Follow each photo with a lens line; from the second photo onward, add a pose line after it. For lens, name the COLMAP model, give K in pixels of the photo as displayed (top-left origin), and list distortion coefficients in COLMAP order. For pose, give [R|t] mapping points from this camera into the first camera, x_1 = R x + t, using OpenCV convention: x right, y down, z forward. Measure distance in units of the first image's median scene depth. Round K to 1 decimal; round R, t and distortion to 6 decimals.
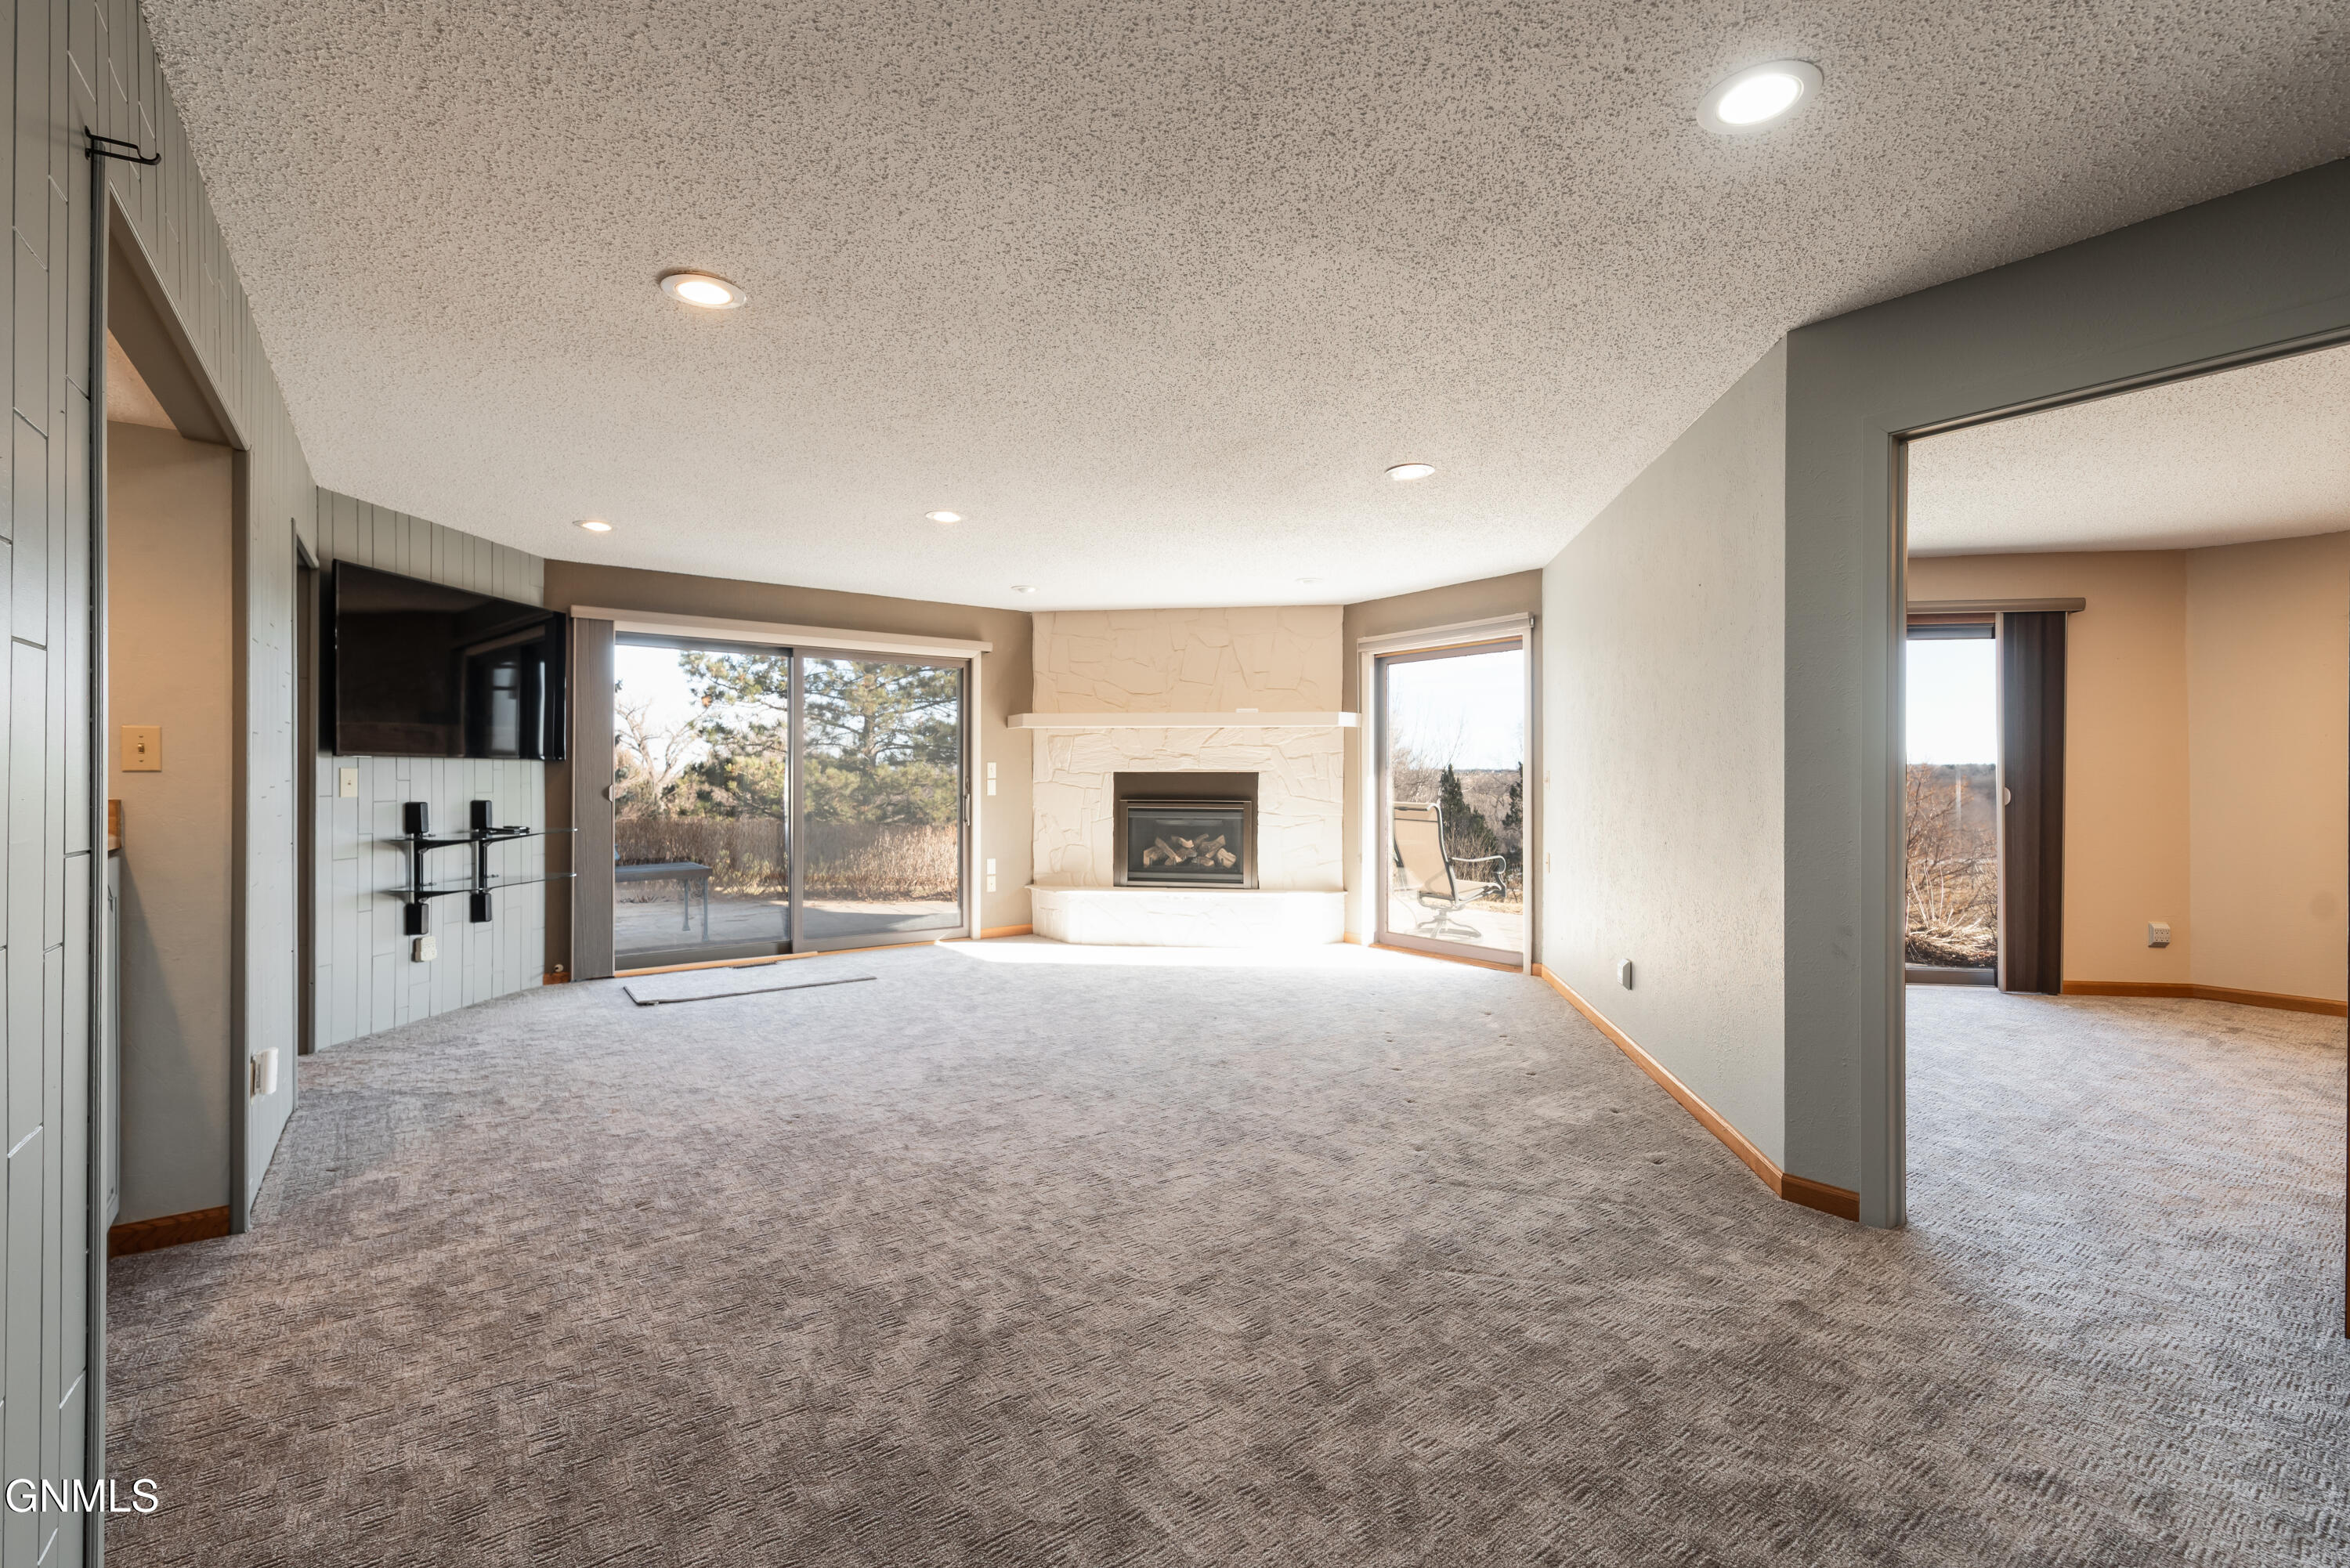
lens RADIAL K [[1014.1, 0, 1161.7], [0, 1014.1, 777.8], [0, 0, 1]] dist [-0.000052, -0.000724]
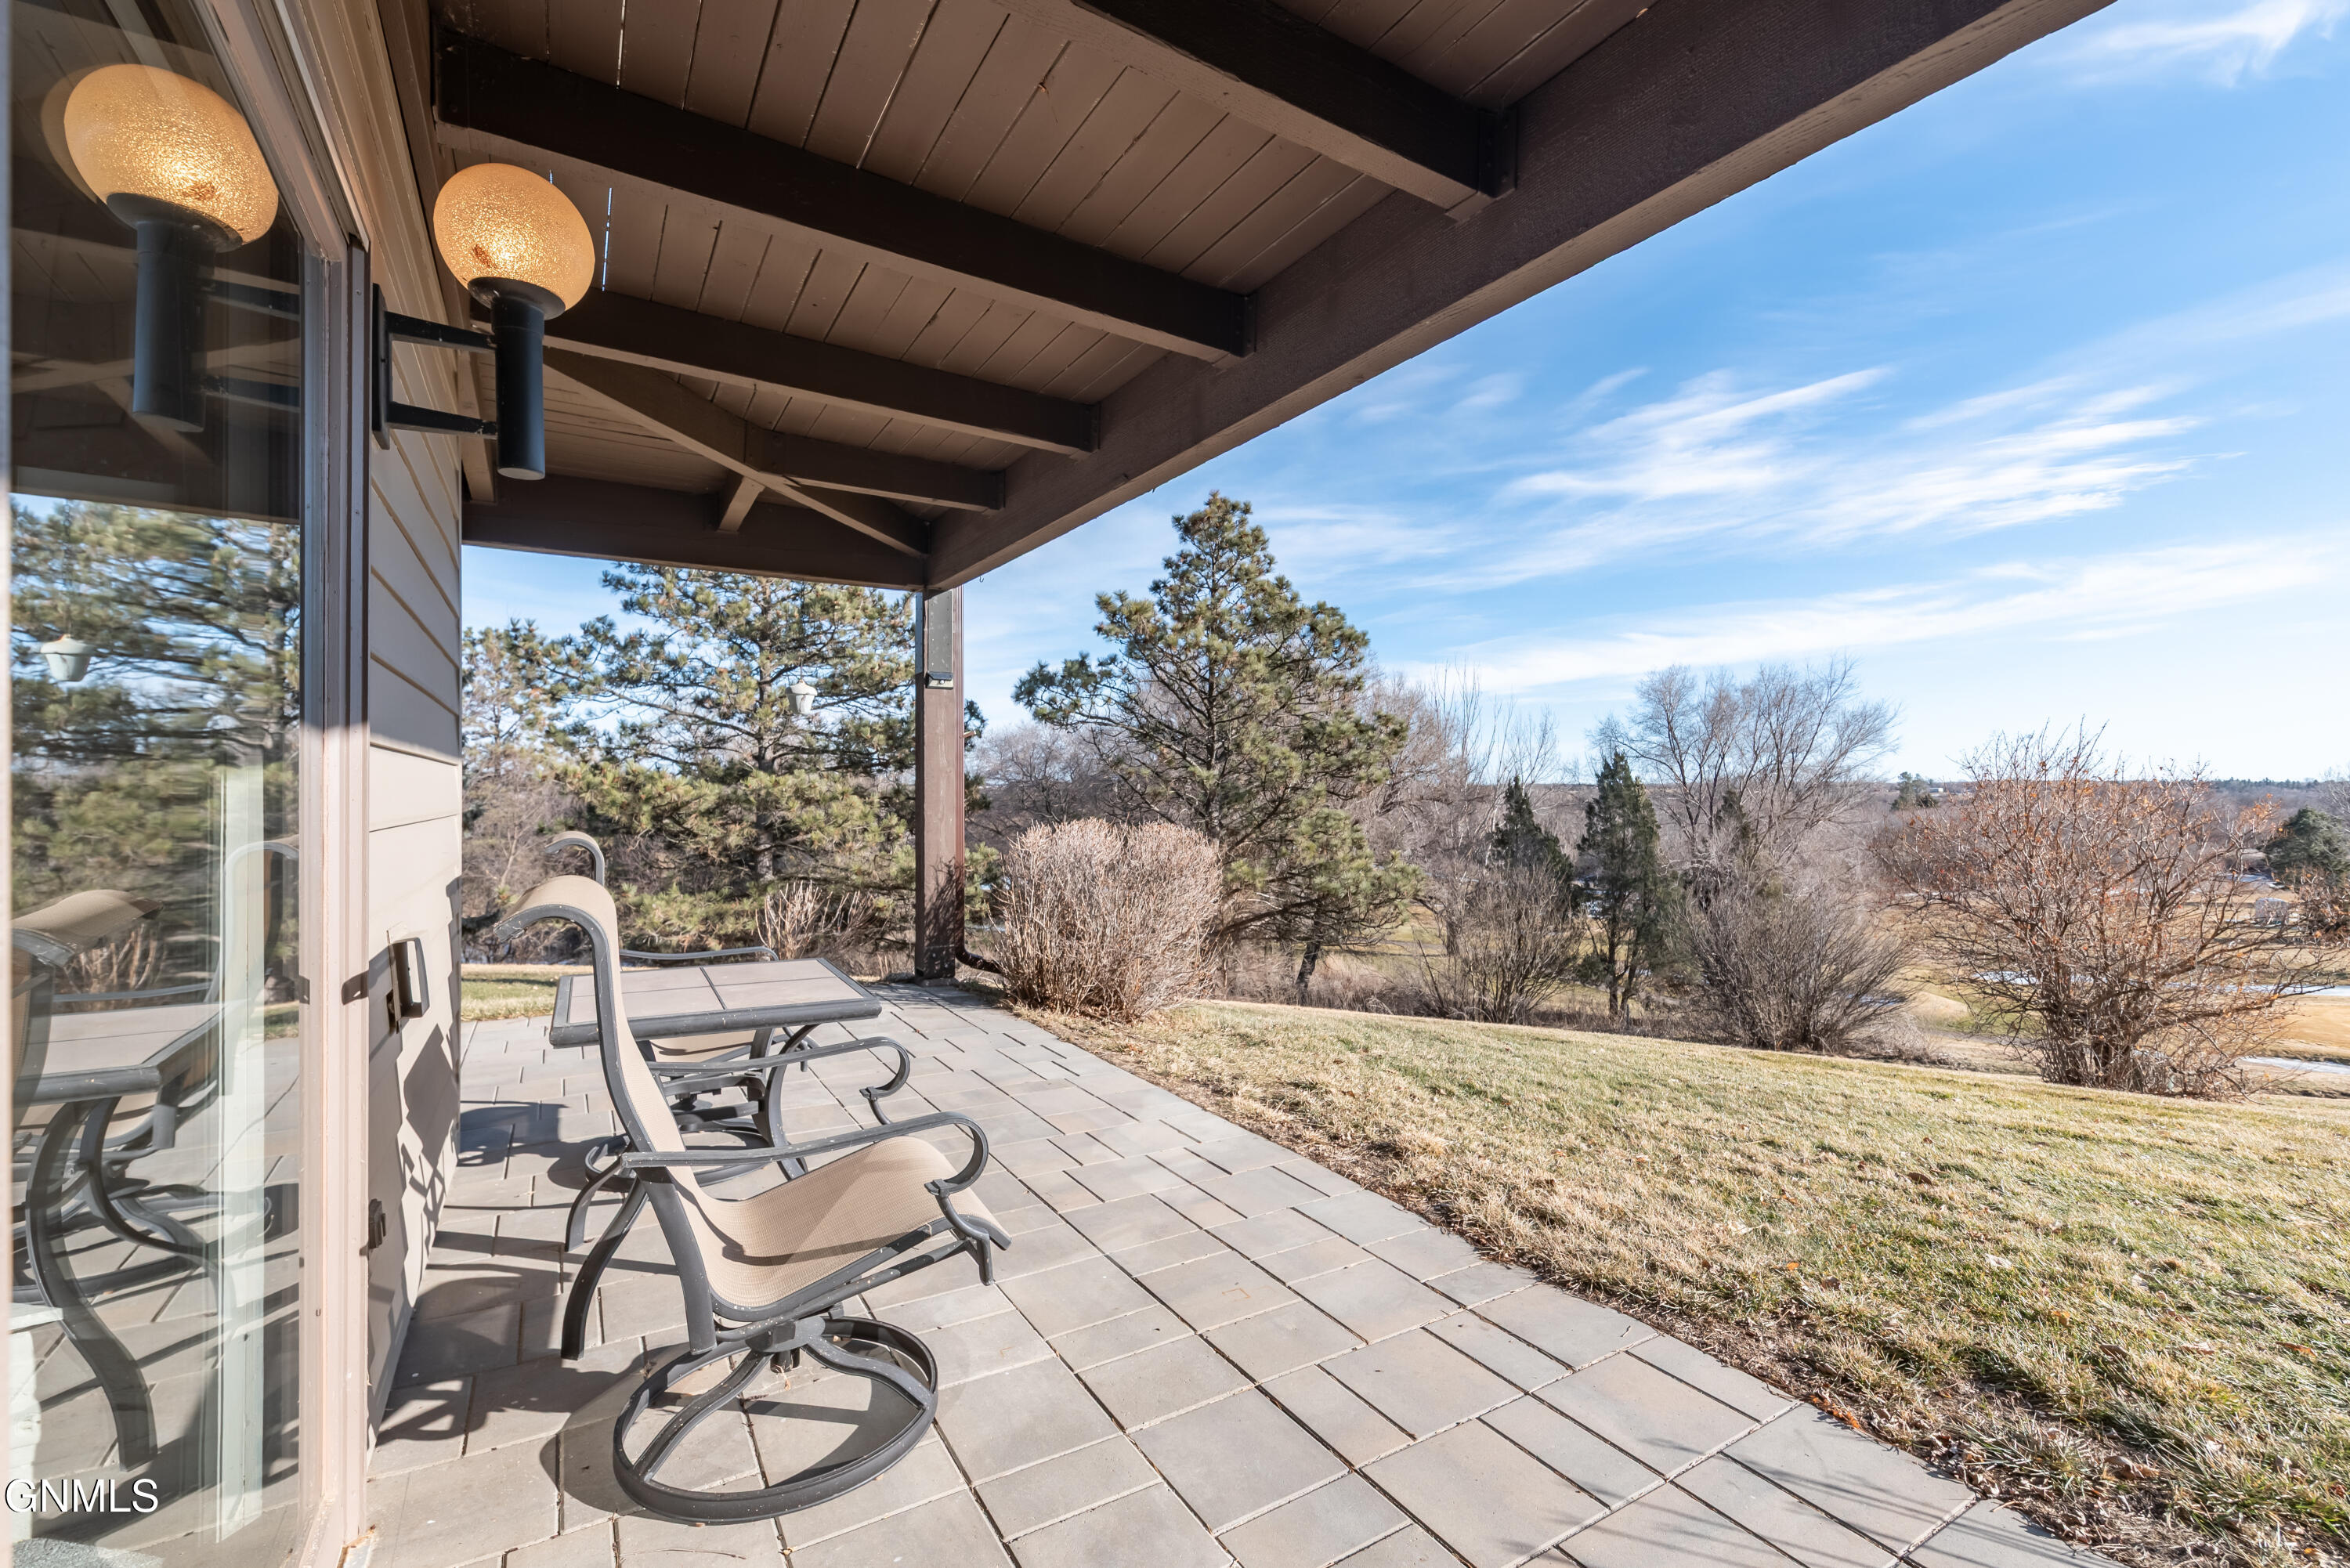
lens RADIAL K [[1014.1, 0, 1166.5], [0, 1014.1, 807.3], [0, 0, 1]] dist [-0.000052, -0.000724]
pose [[0.996192, 0.005866, -0.086988, 0.407173], [-0.004497, 0.999863, 0.015931, -0.000217], [0.087069, -0.015479, 0.996082, 0.801725]]
